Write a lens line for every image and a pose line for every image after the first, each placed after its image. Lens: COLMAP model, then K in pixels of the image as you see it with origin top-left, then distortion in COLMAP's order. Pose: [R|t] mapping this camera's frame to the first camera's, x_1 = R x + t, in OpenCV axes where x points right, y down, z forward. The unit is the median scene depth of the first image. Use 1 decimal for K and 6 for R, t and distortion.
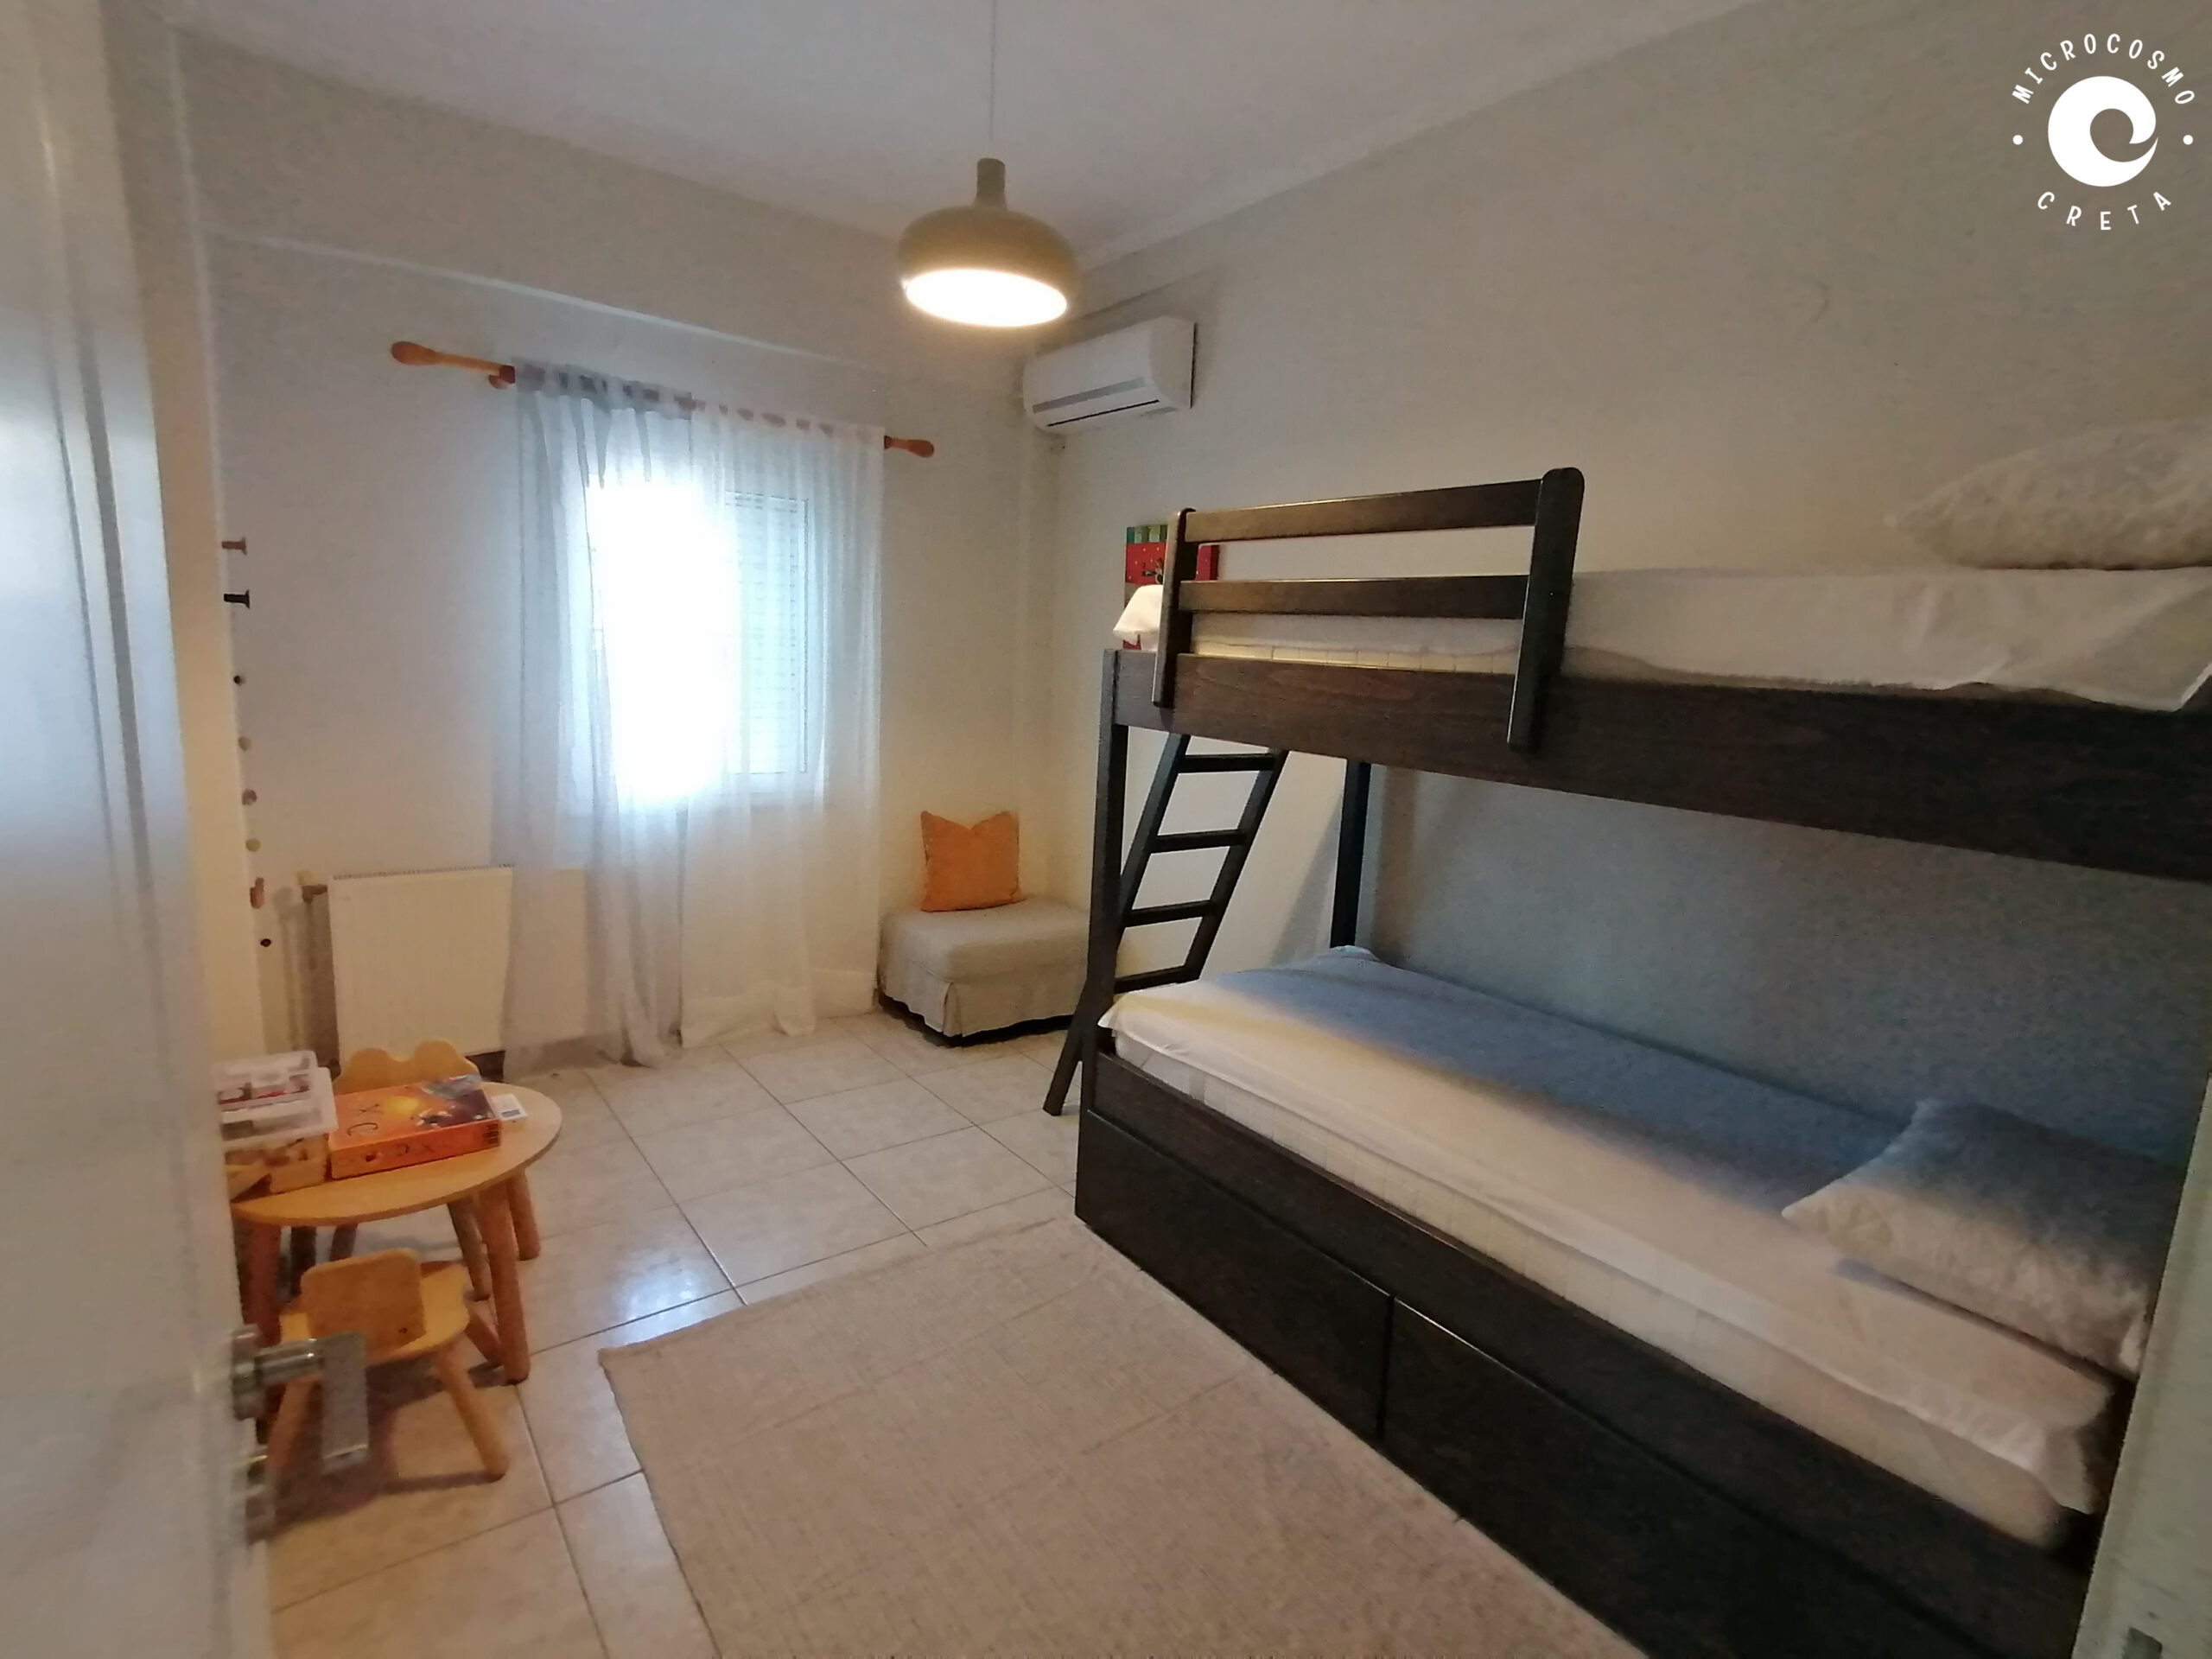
lens RADIAL K [[1088.3, 0, 1104.2], [0, 1088.3, 833.9], [0, 0, 1]] dist [0.000915, 0.000045]
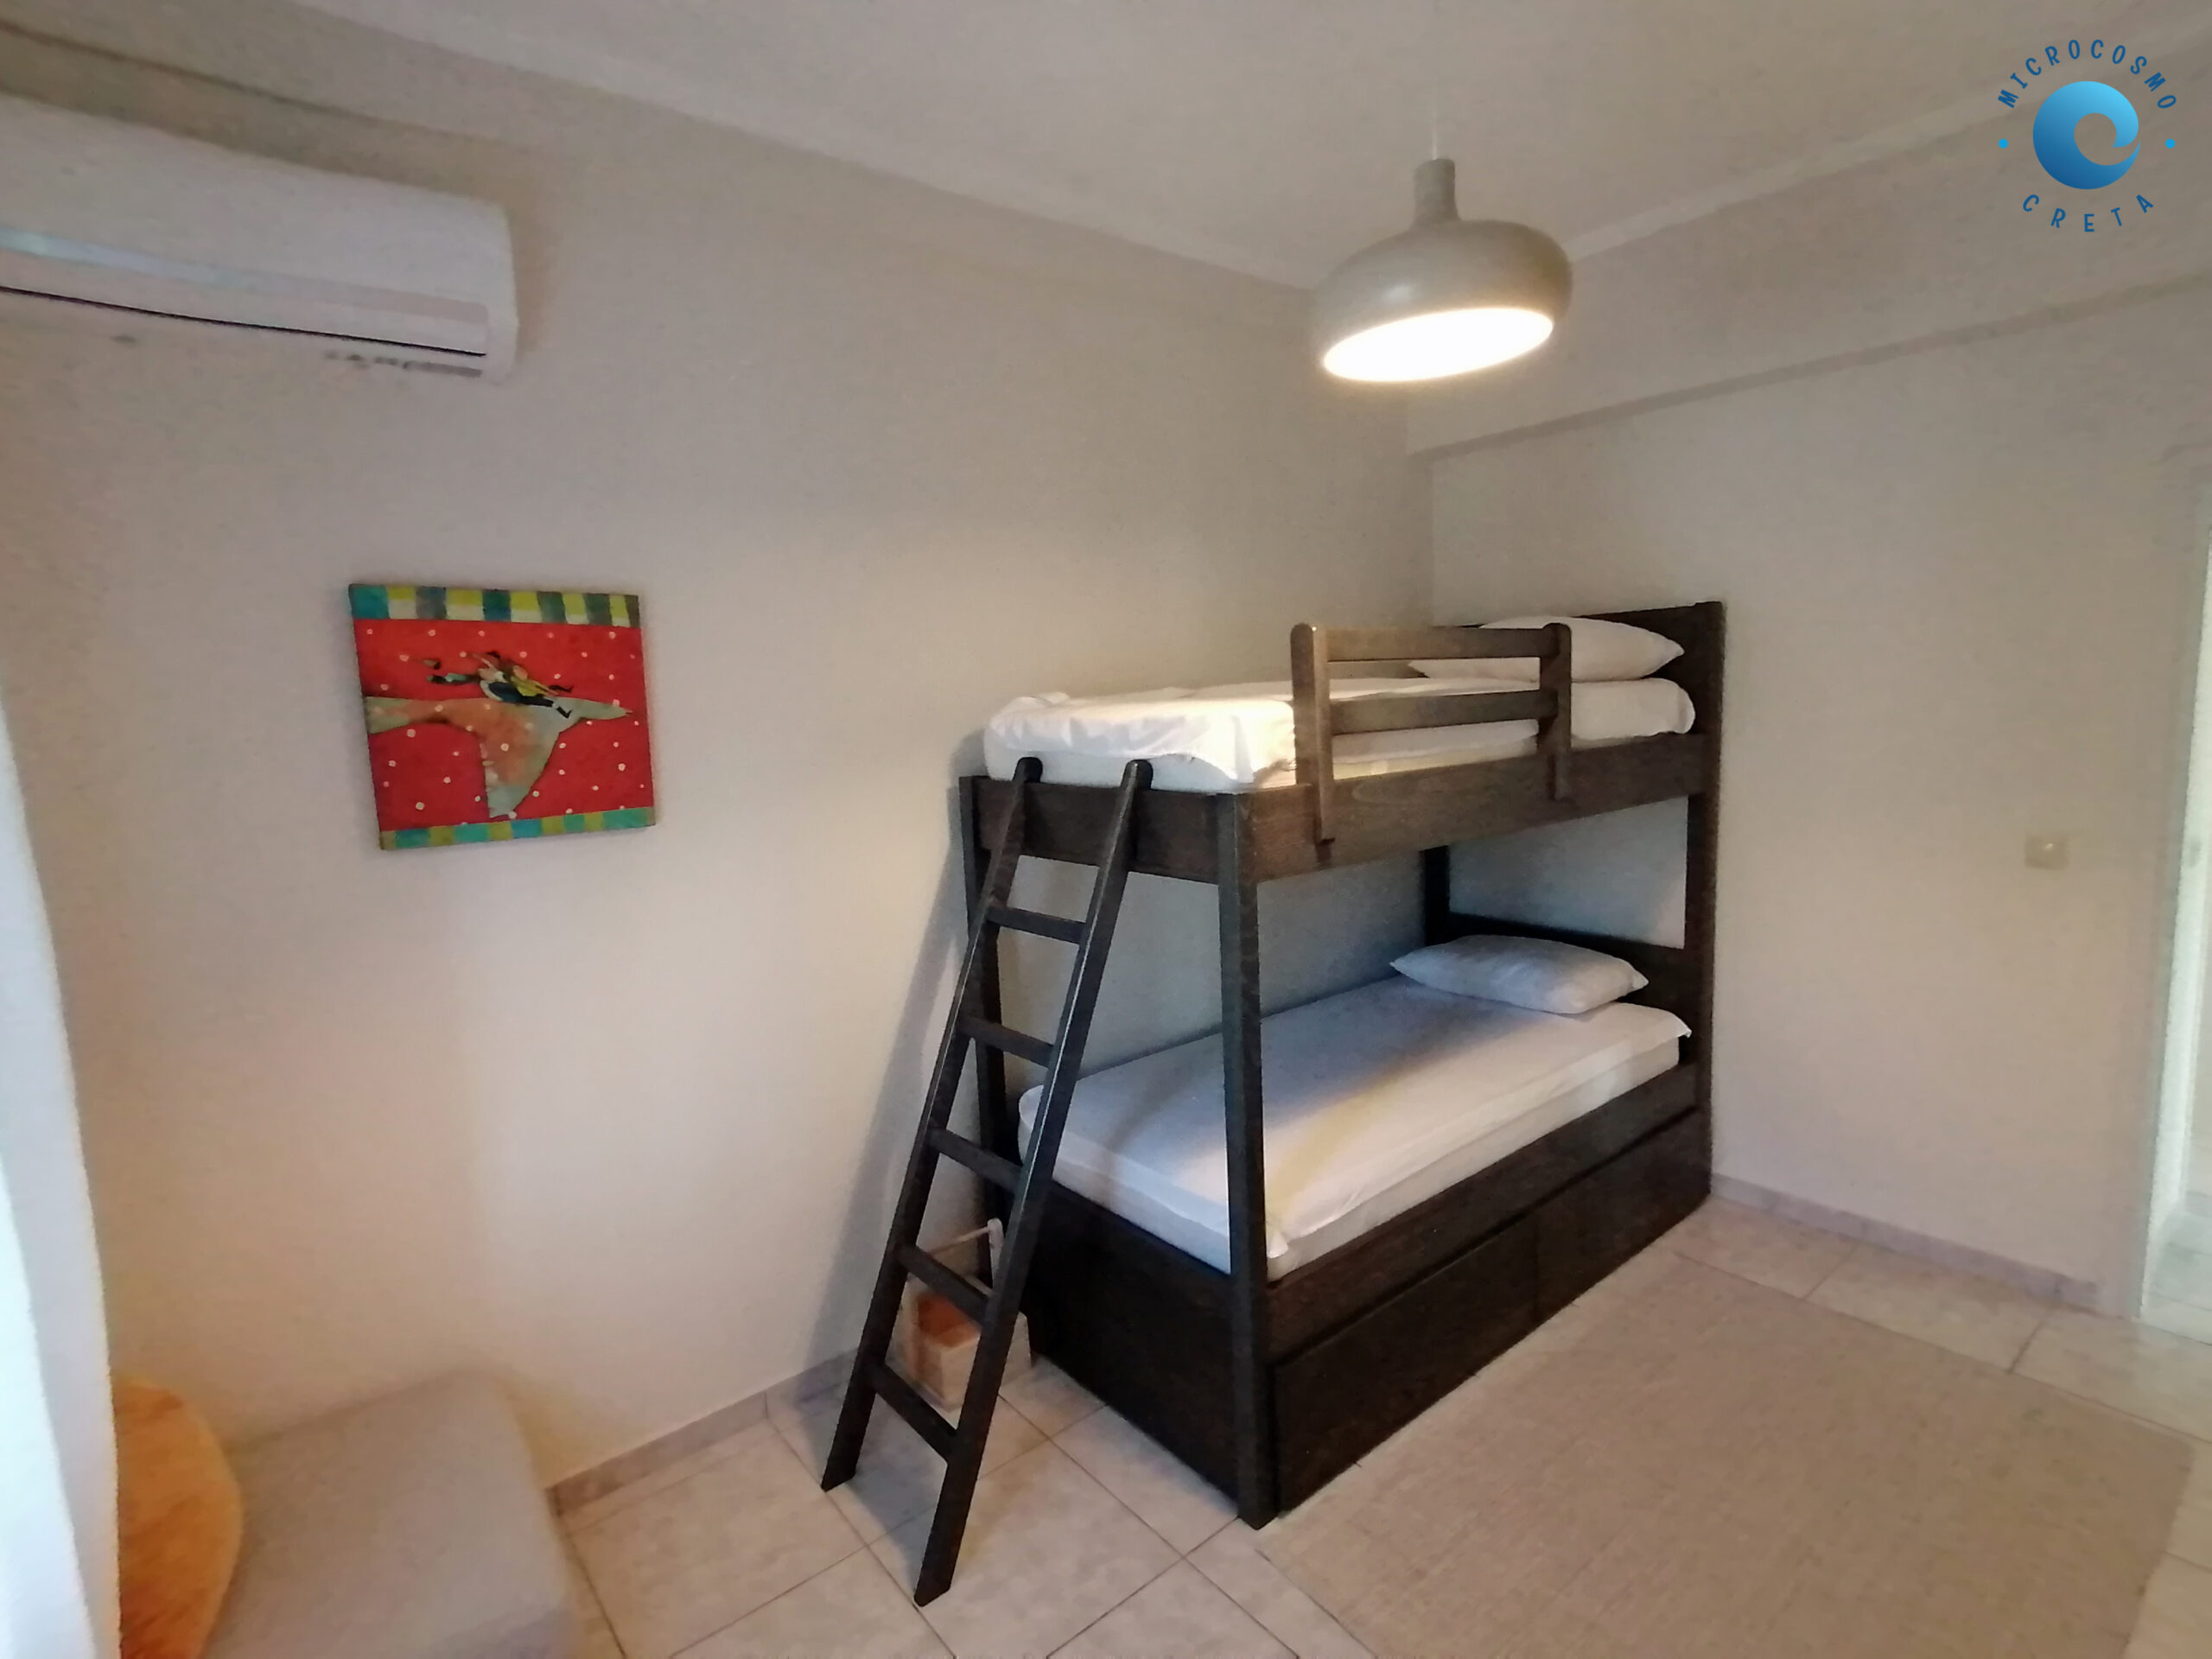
lens RADIAL K [[1088.3, 0, 1105.0], [0, 1088.3, 828.2], [0, 0, 1]] dist [0.000915, 0.000045]
pose [[-0.039396, -0.166589, 0.985239, -0.892239], [0.214141, 0.961688, 0.171170, -0.350309], [-0.976008, 0.217723, -0.002213, 1.298989]]
